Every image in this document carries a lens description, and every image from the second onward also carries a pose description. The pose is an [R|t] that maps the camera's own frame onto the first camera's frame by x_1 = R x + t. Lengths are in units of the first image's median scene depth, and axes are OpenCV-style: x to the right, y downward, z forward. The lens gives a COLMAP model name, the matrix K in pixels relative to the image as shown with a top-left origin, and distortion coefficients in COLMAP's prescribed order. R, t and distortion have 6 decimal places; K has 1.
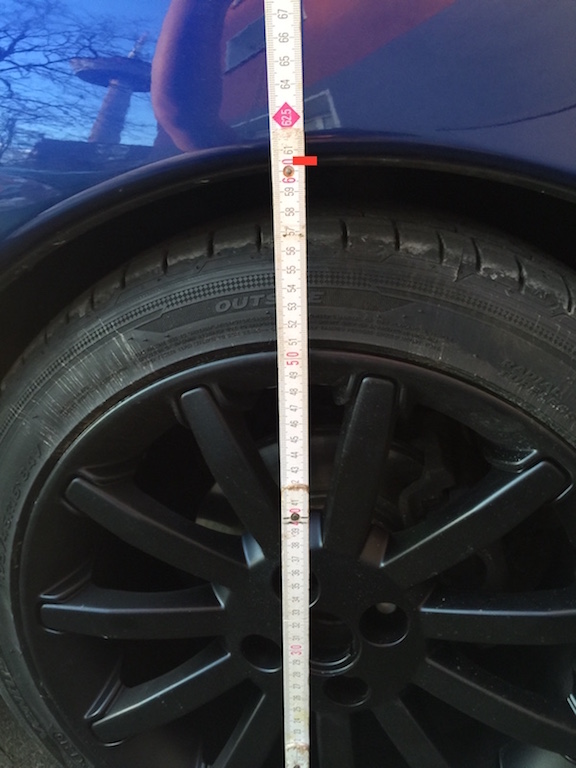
lens RADIAL K [[674.0, 0, 289.3], [0, 674.0, 376.8], [0, 0, 1]] dist [0.084936, -0.159968]
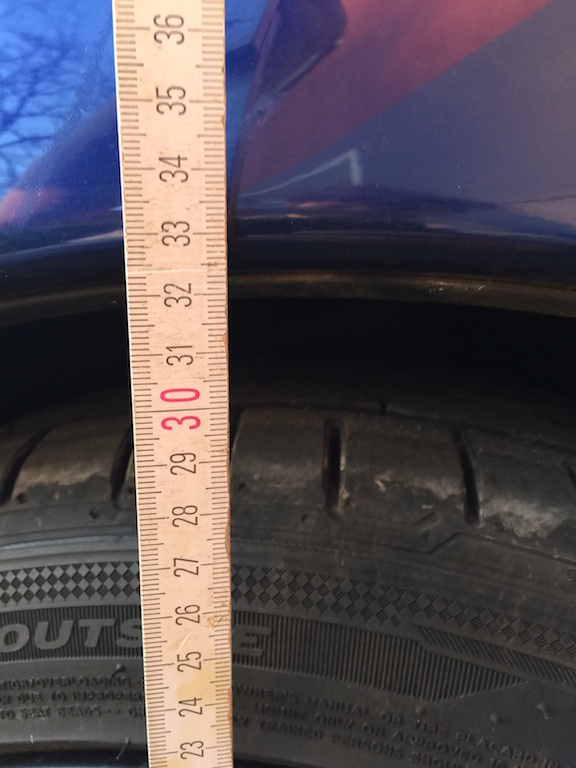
lens RADIAL K [[674.0, 0, 294.3], [0, 674.0, 381.0], [0, 0, 1]] dist [0.084936, -0.159968]
pose [[0.998734, 0.034736, -0.036386, 0.069938], [-0.040677, 0.983206, -0.177907, -0.182563], [0.029596, 0.179162, 0.983374, 0.588314]]
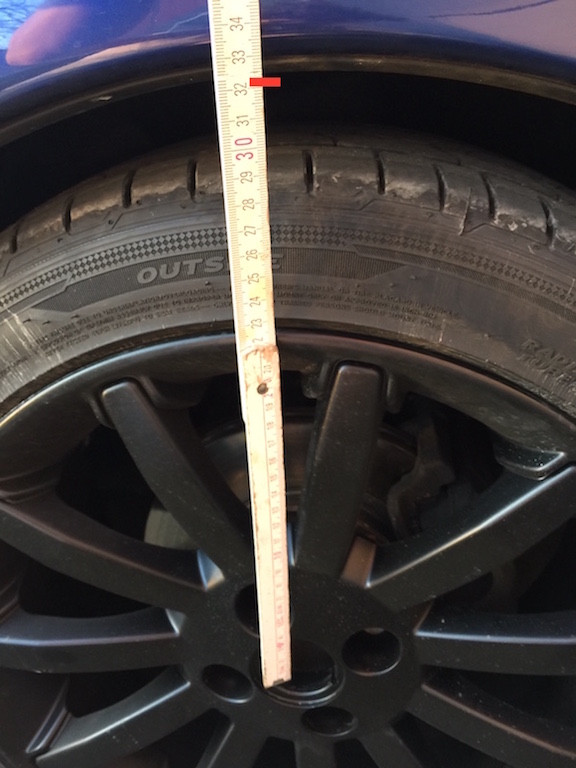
lens RADIAL K [[674.0, 0, 292.9], [0, 674.0, 379.9], [0, 0, 1]] dist [0.084936, -0.159968]
pose [[0.999275, -0.029638, 0.023912, 0.039063], [0.027064, 0.994458, 0.101592, -0.060689], [-0.026791, -0.100871, 0.994539, 0.244542]]
